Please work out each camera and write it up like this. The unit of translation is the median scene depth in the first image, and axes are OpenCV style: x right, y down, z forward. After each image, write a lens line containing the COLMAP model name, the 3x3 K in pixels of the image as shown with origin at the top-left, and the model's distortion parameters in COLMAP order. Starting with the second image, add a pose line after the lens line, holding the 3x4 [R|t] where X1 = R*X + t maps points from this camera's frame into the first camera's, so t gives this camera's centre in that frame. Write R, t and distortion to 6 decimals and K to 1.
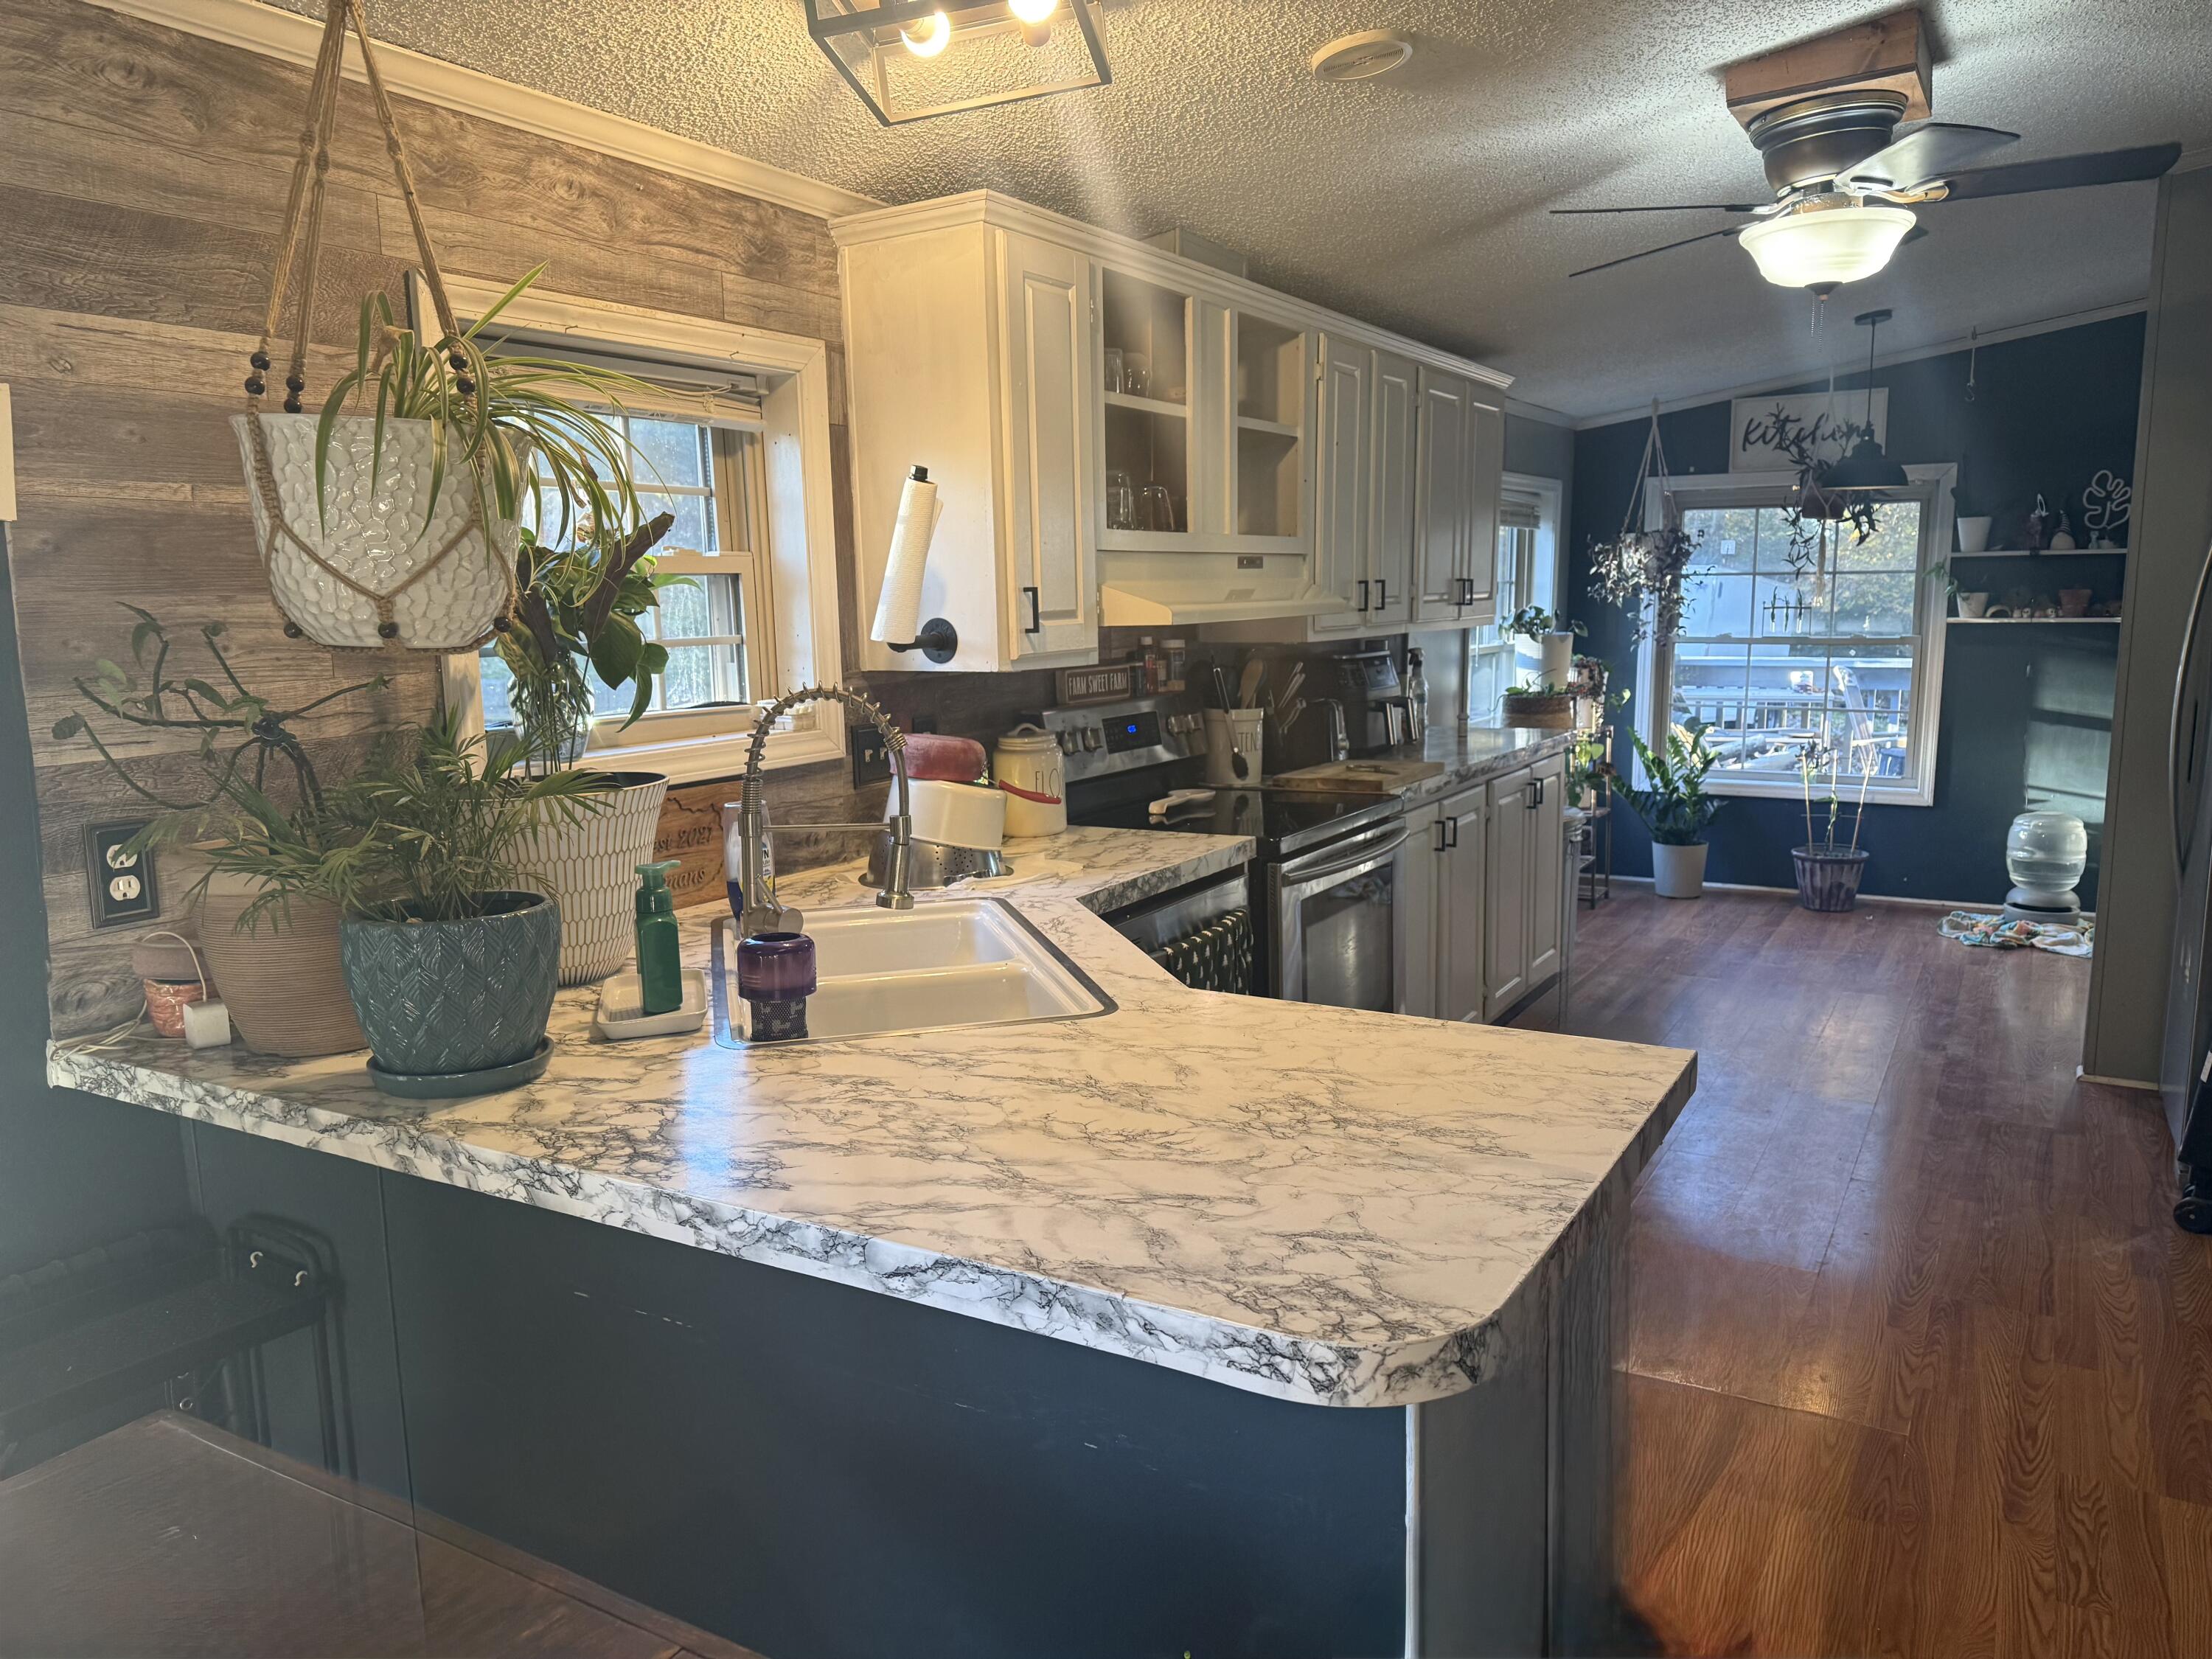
lens RADIAL K [[1567.4, 0, 1117.3], [0, 1567.4, 869.9], [0, 0, 1]] dist [0.045869, -0.046346]
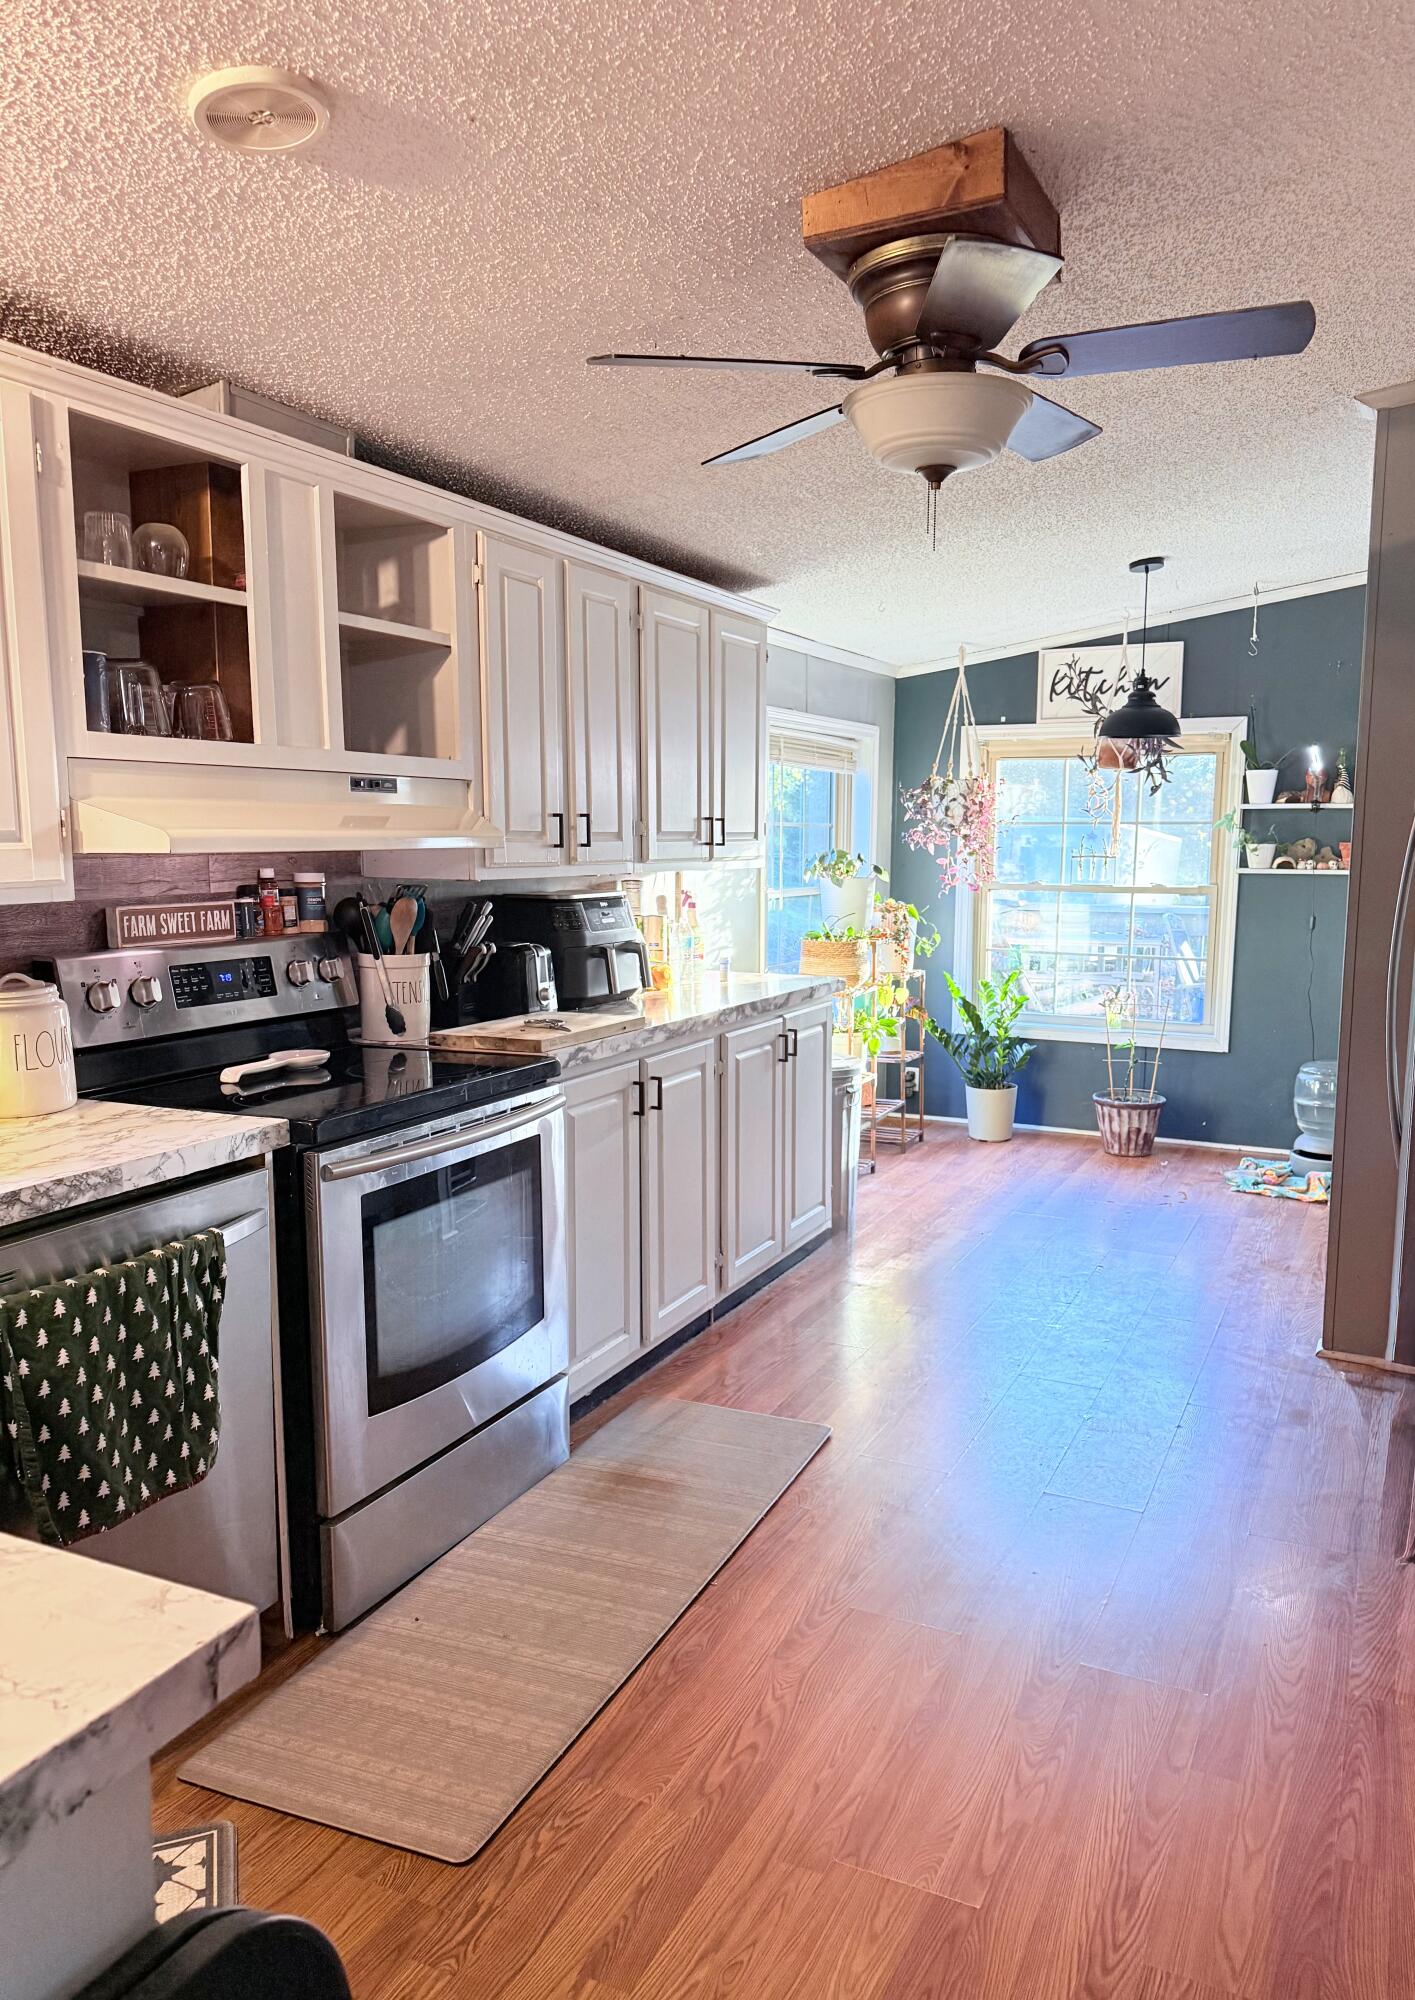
lens RADIAL K [[1456.4, 0, 765.9], [0, 1456.4, 1047.5], [0, 0, 1]] dist [0.061579, -0.035223]
pose [[0.992770, 0.006600, 0.119851, 0.172088], [-0.003458, 0.999645, -0.026403, -0.027708], [-0.119982, 0.025798, 0.992441, 0.155706]]
